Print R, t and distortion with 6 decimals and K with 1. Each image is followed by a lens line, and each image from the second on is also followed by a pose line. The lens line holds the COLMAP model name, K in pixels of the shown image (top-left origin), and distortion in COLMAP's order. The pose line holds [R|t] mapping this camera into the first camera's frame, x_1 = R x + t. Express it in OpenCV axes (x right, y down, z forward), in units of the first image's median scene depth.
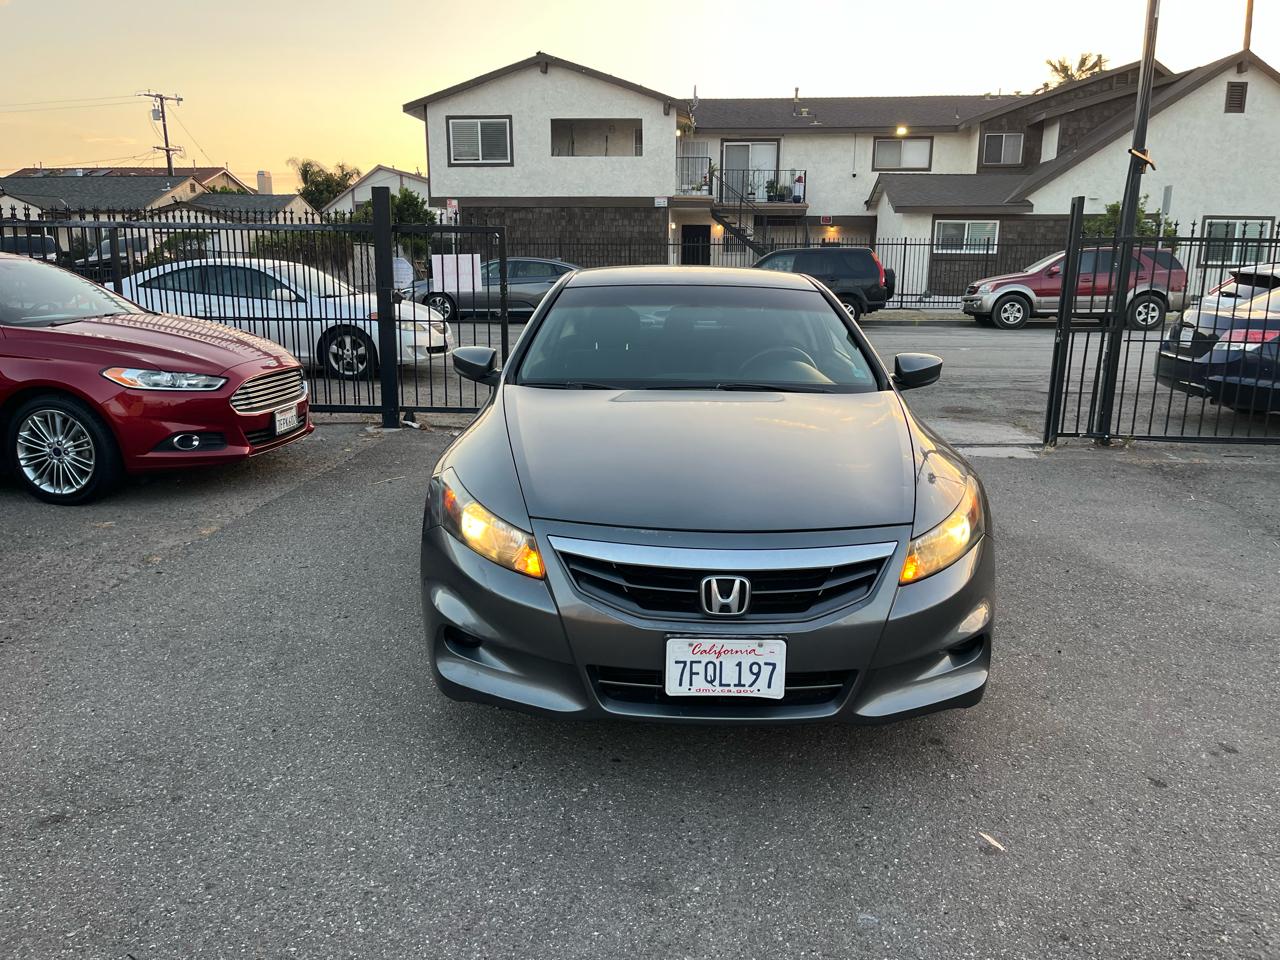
lens RADIAL K [[966.9, 0, 638.3], [0, 966.9, 478.6], [0, 0, 1]] dist [0.070251, -0.092115]
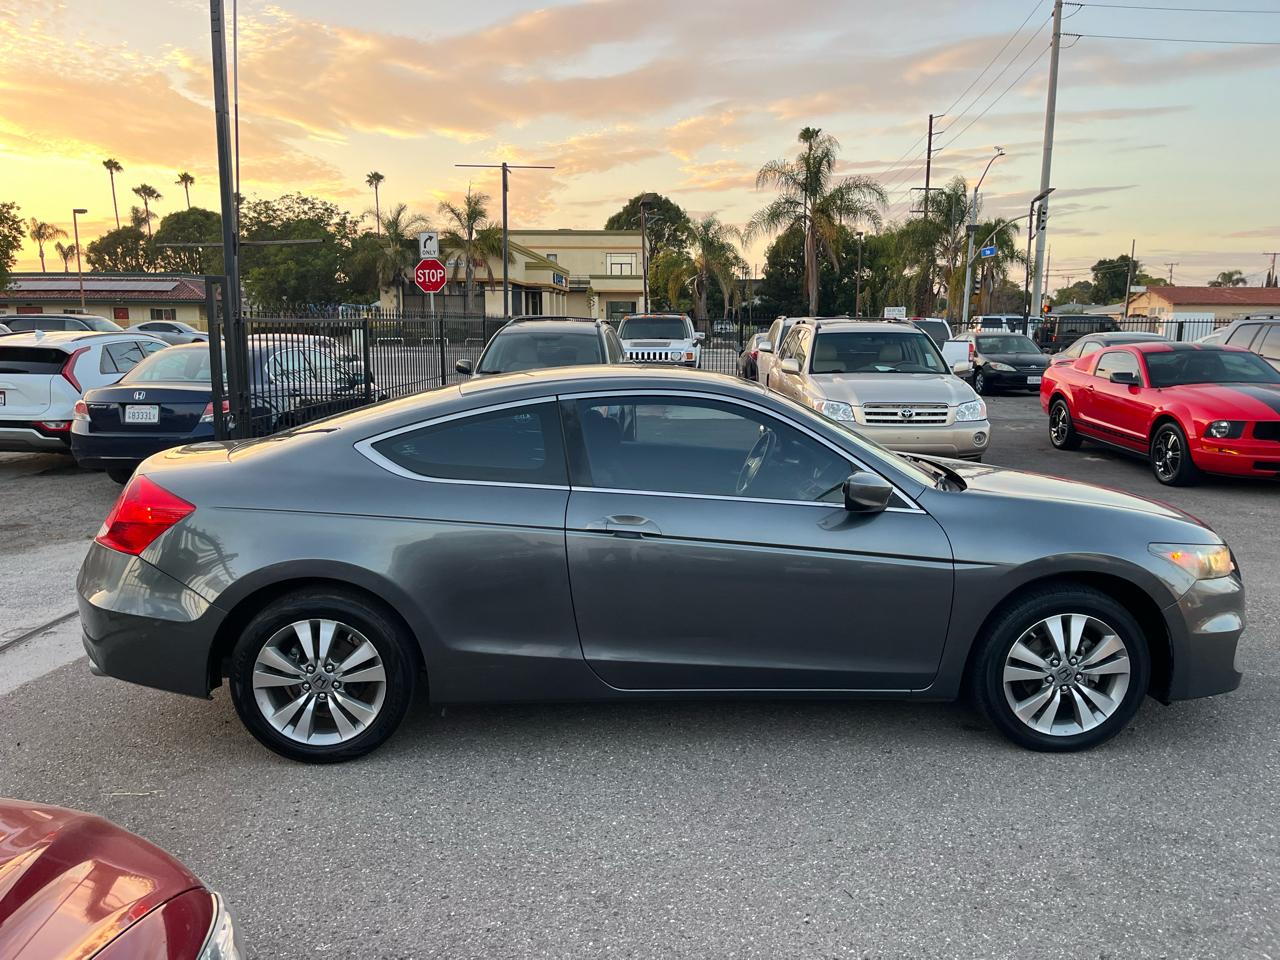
lens RADIAL K [[988.0, 0, 638.9], [0, 988.0, 479.5], [0, 0, 1]] dist [0.074669, -0.129194]
pose [[-0.052487, -0.162144, 0.985370, -0.150048], [0.216683, 0.961373, 0.169738, -0.047161], [-0.974830, 0.222422, -0.015326, 0.181732]]
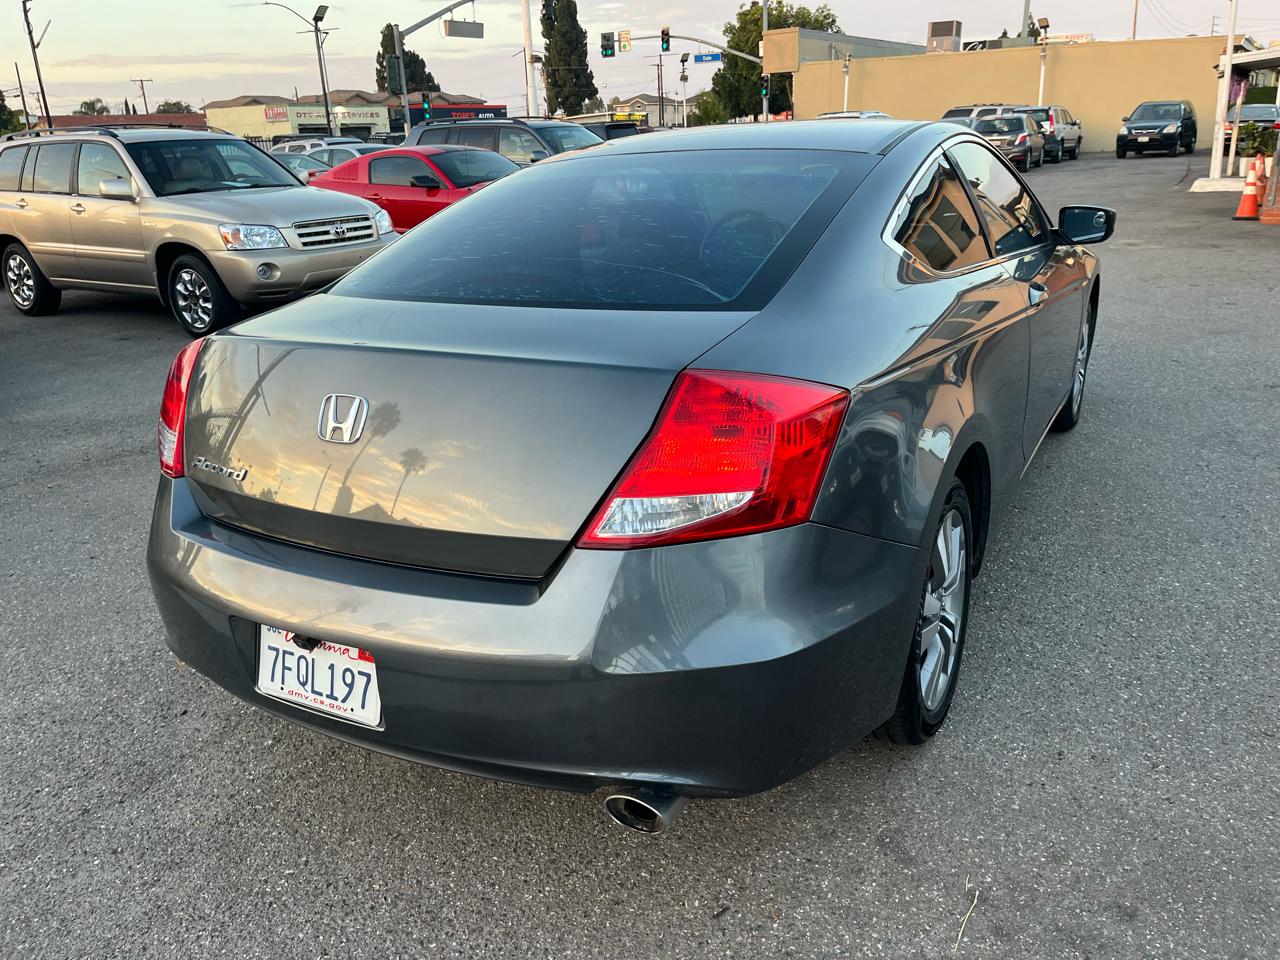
lens RADIAL K [[966.9, 0, 638.3], [0, 966.9, 478.6], [0, 0, 1]] dist [0.070251, -0.092115]
pose [[-0.876418, -0.132158, 0.463061, -0.037196], [0.140360, 0.849742, 0.508171, -0.063415], [-0.460641, 0.510365, -0.726180, 0.289244]]
